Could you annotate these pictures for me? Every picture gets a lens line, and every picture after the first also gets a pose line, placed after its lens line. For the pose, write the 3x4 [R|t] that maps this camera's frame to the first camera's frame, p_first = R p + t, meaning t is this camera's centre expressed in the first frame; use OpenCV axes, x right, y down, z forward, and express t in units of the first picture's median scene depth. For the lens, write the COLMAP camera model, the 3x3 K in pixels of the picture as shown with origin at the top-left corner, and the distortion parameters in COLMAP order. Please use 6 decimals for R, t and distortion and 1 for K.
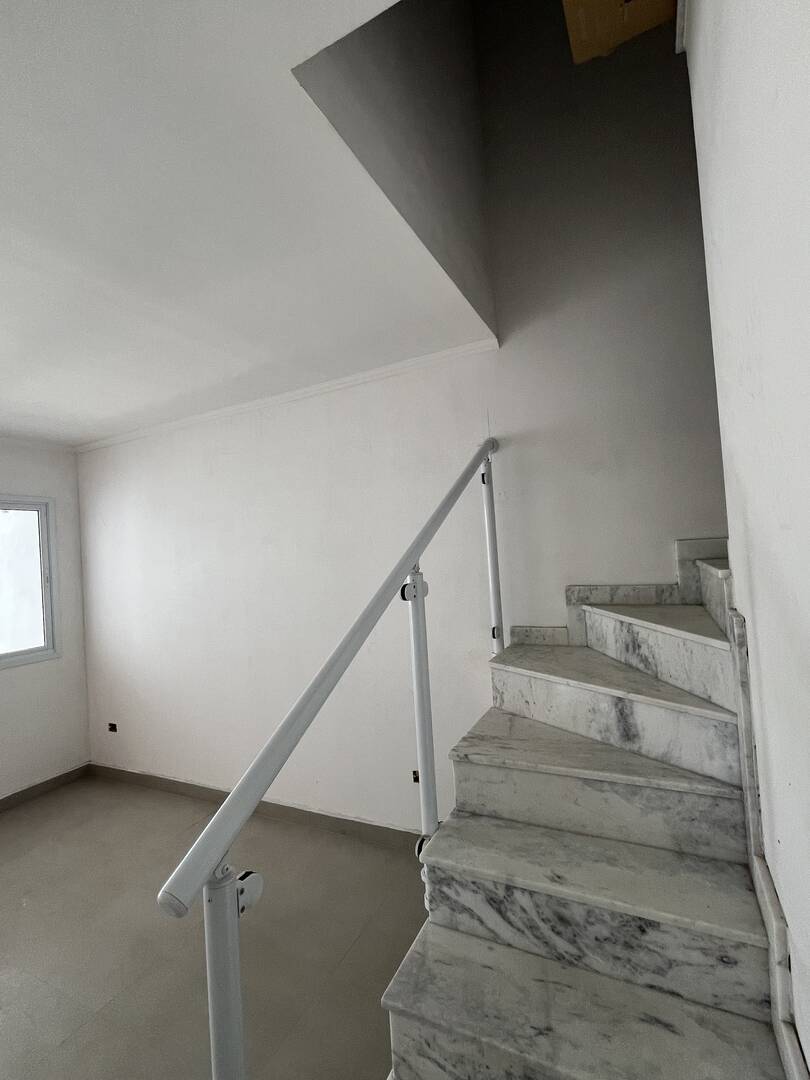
lens RADIAL K [[491.9, 0, 405.0], [0, 491.9, 540.0], [0, 0, 1]] dist [0.001082, -0.000514]
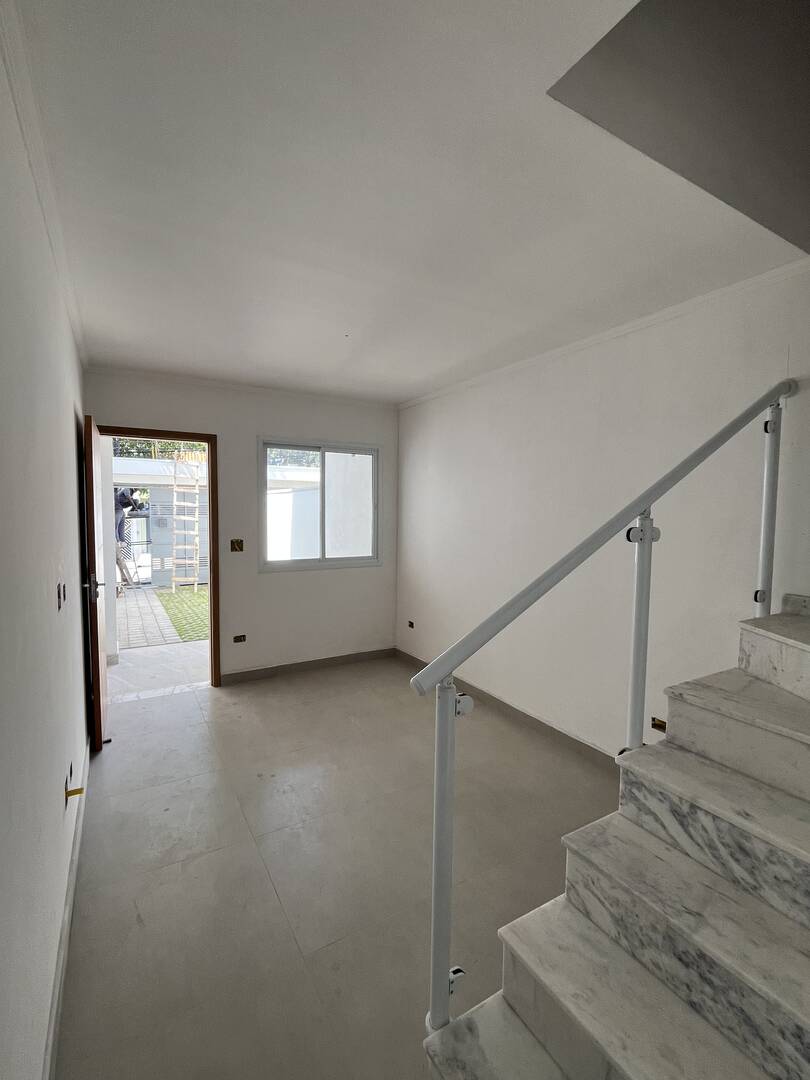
lens RADIAL K [[491.9, 0, 405.0], [0, 491.9, 540.0], [0, 0, 1]] dist [0.001082, -0.000514]
pose [[0.836231, 0.110328, -0.537164, 0.187302], [-0.054592, 0.991435, 0.118644, 0.016704], [0.545653, -0.069889, 0.835092, -0.221625]]
